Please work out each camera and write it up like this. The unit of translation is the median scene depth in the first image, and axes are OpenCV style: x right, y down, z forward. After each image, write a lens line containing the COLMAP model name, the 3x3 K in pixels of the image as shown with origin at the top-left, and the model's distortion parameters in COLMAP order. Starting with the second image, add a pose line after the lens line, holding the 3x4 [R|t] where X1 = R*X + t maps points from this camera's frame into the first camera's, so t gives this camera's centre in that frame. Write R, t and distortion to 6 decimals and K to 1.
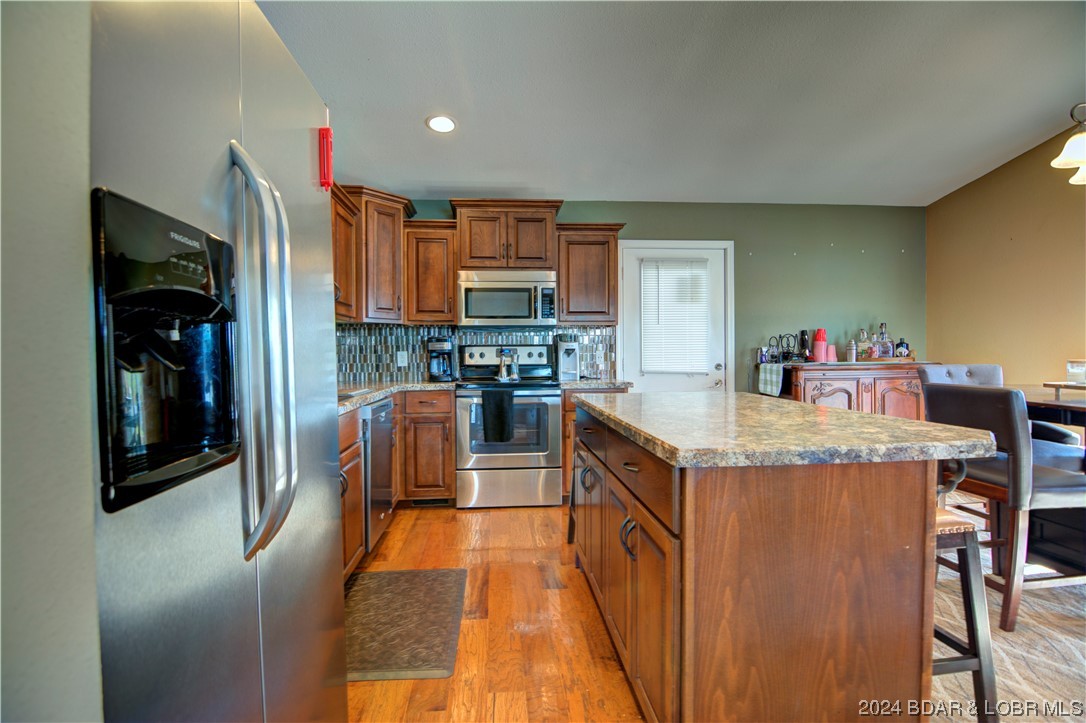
lens RADIAL K [[520.9, 0, 533.9], [0, 520.9, 362.1], [0, 0, 1]] dist [-0.013230, -0.007681]
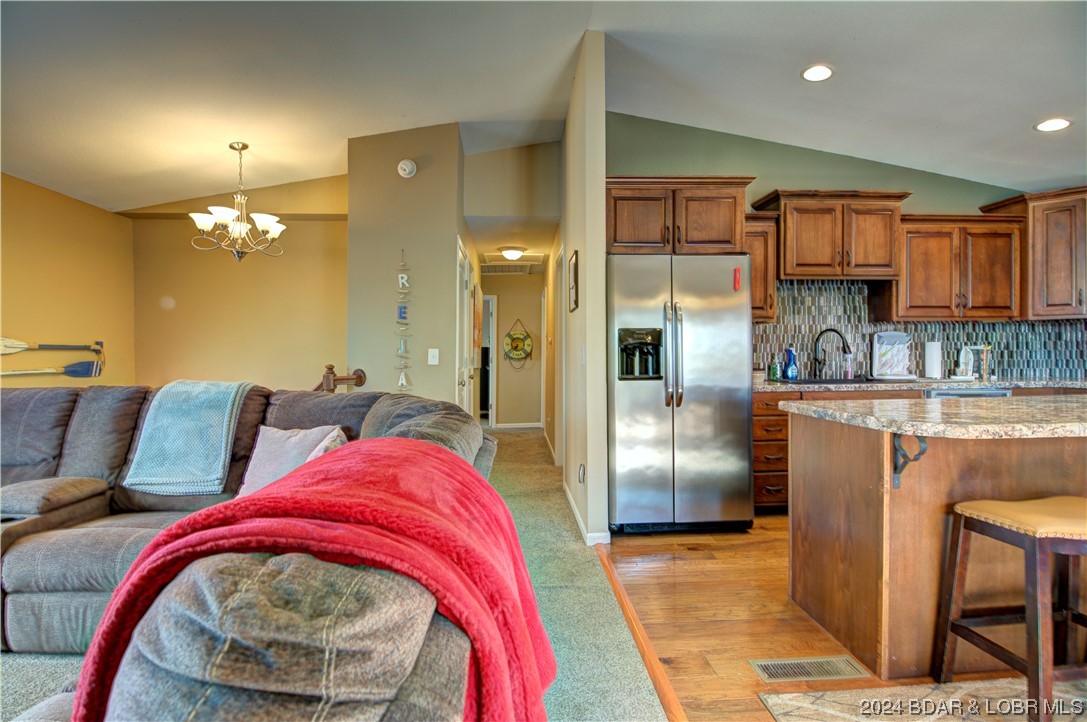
lens RADIAL K [[521.4, 0, 533.5], [0, 521.4, 359.9], [0, 0, 1]] dist [-0.013230, -0.007681]
pose [[-0.048545, 0.017250, -0.998672, 0.666398], [-0.004747, 0.999836, 0.017501, -0.007971], [0.998810, 0.005590, -0.048455, 0.031306]]
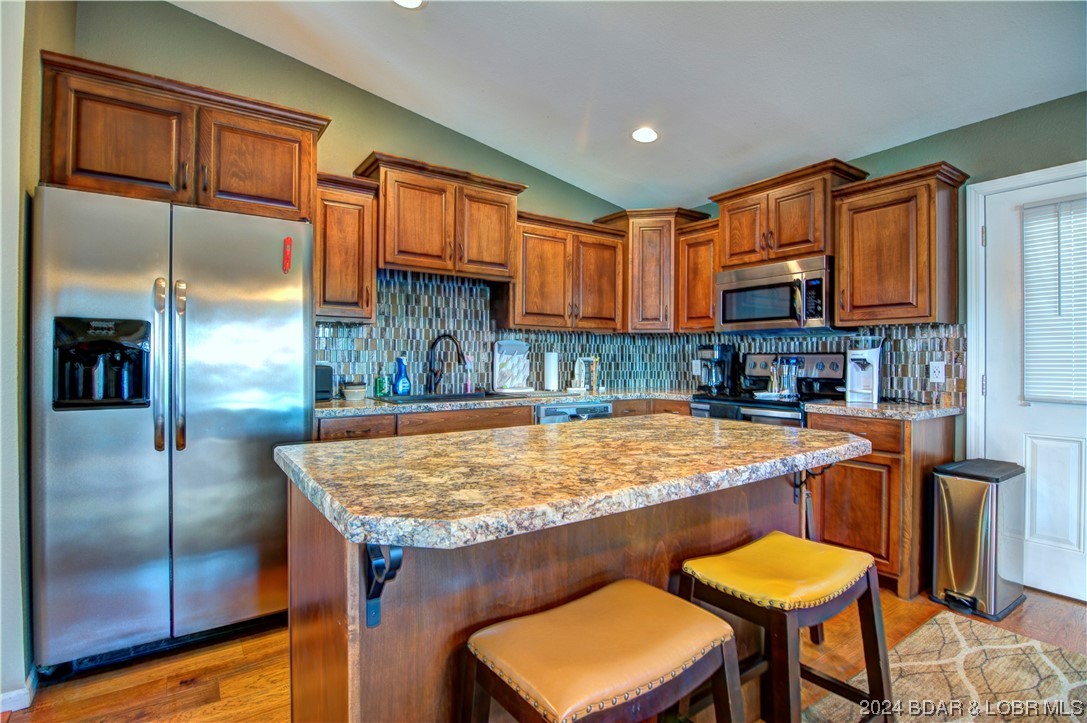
lens RADIAL K [[521.4, 0, 538.6], [0, 521.4, 359.9], [0, 0, 1]] dist [-0.013230, -0.007681]
pose [[0.491610, 0.009033, -0.870768, 0.461852], [-0.019776, 0.999804, -0.000793, -0.013898], [0.870591, 0.017610, 0.491693, 0.258639]]
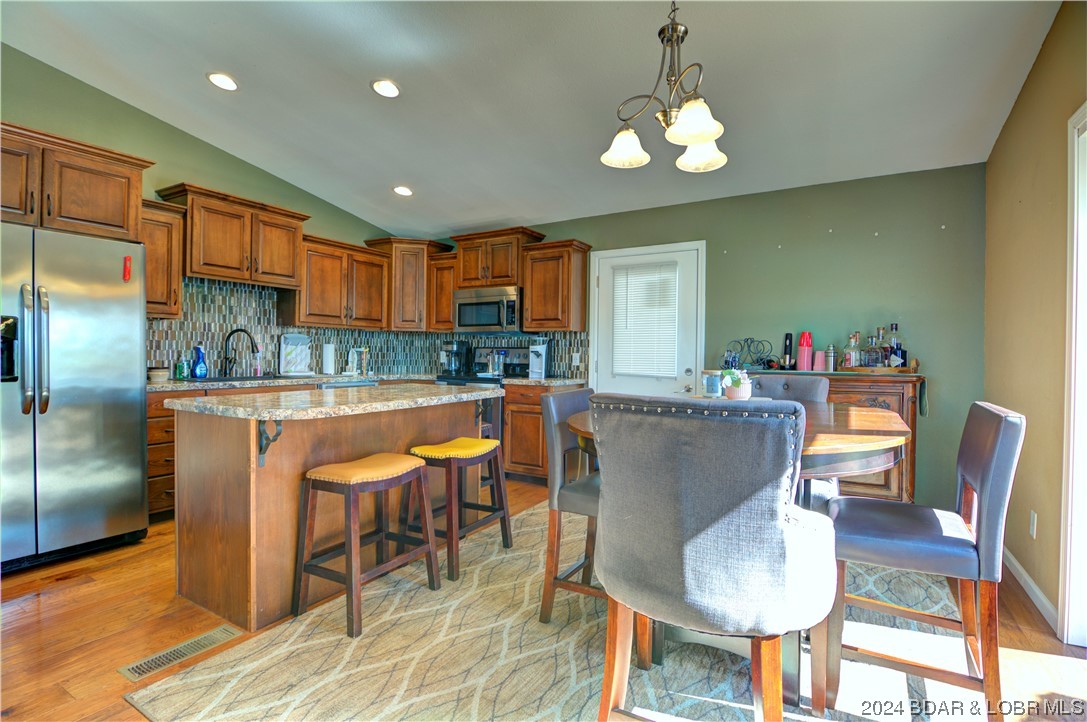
lens RADIAL K [[521.4, 0, 542.3], [0, 521.4, 362.2], [0, 0, 1]] dist [-0.013230, -0.007681]
pose [[0.813218, 0.025922, -0.581381, 0.744708], [-0.026772, 0.999616, 0.007122, -0.009229], [0.581343, 0.009773, 0.813600, 0.055357]]
